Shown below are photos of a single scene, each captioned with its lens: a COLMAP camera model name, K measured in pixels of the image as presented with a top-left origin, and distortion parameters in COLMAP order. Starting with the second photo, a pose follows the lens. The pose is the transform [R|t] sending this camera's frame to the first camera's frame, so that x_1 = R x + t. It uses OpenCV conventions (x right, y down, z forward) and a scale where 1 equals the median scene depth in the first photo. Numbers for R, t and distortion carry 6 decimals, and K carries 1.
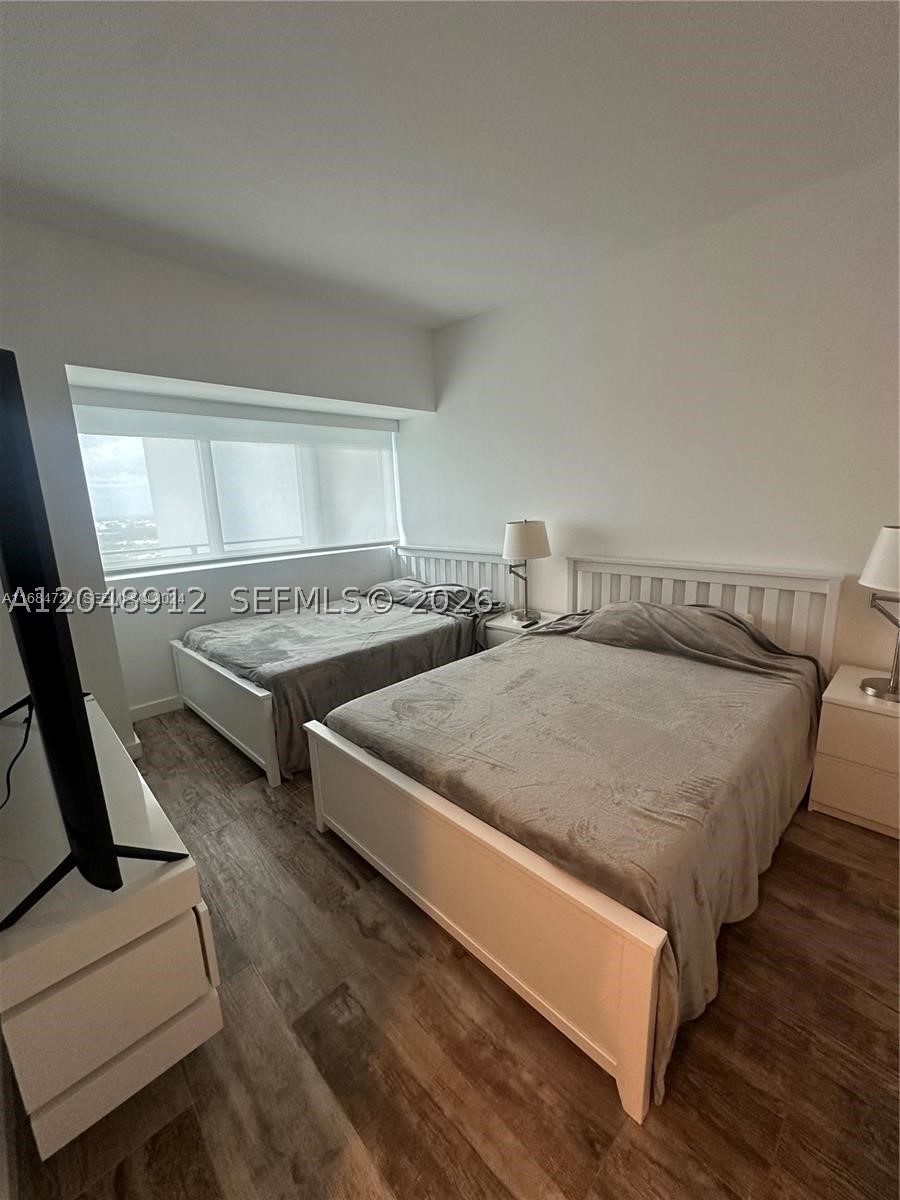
lens RADIAL K [[472.2, 0, 450.4], [0, 472.2, 597.5], [0, 0, 1]] dist [-0.011688, -0.000334]
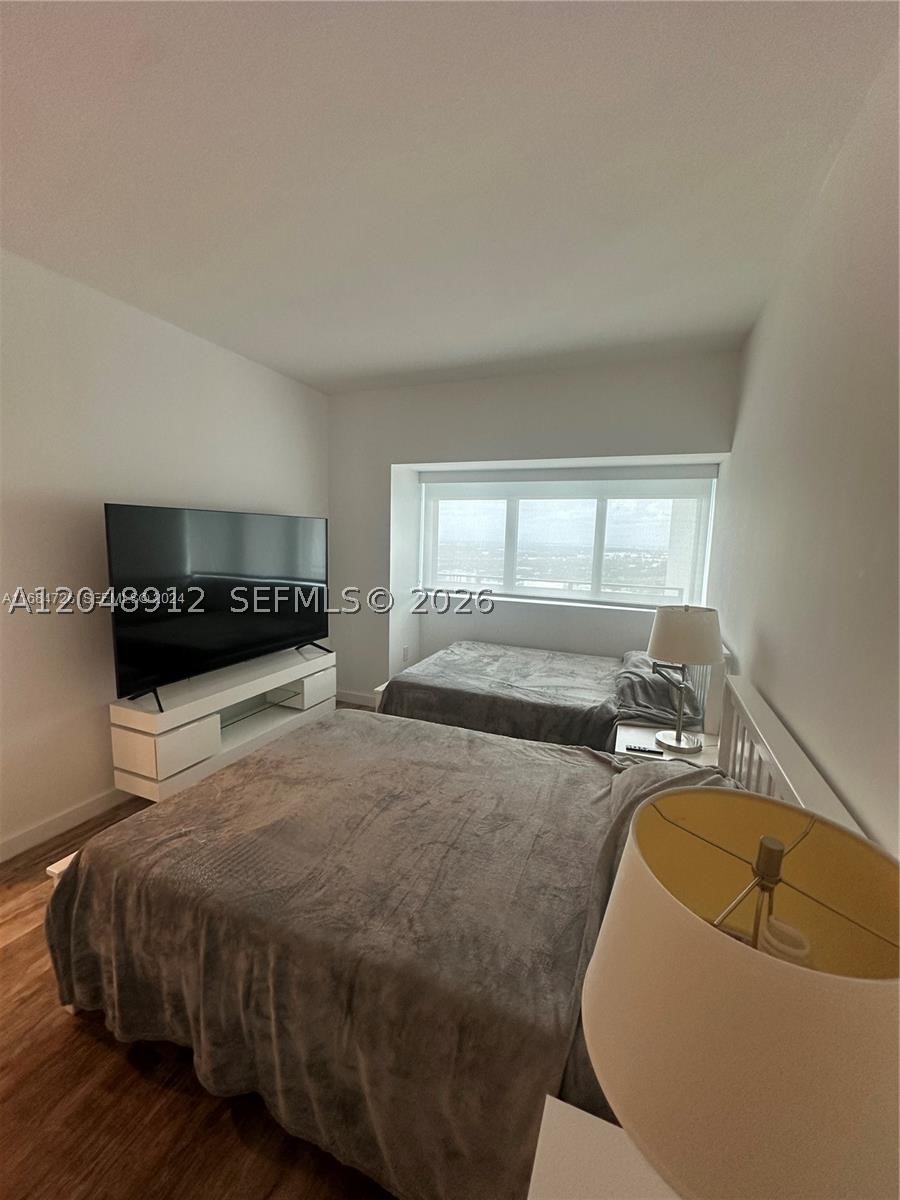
lens RADIAL K [[472.2, 0, 453.8], [0, 472.2, 599.9], [0, 0, 1]] dist [-0.011688, -0.000334]
pose [[0.408789, 0.165536, -0.897491, 0.688649], [-0.227814, 0.970789, 0.075291, -0.158029], [0.883738, 0.173683, 0.434559, 0.428919]]
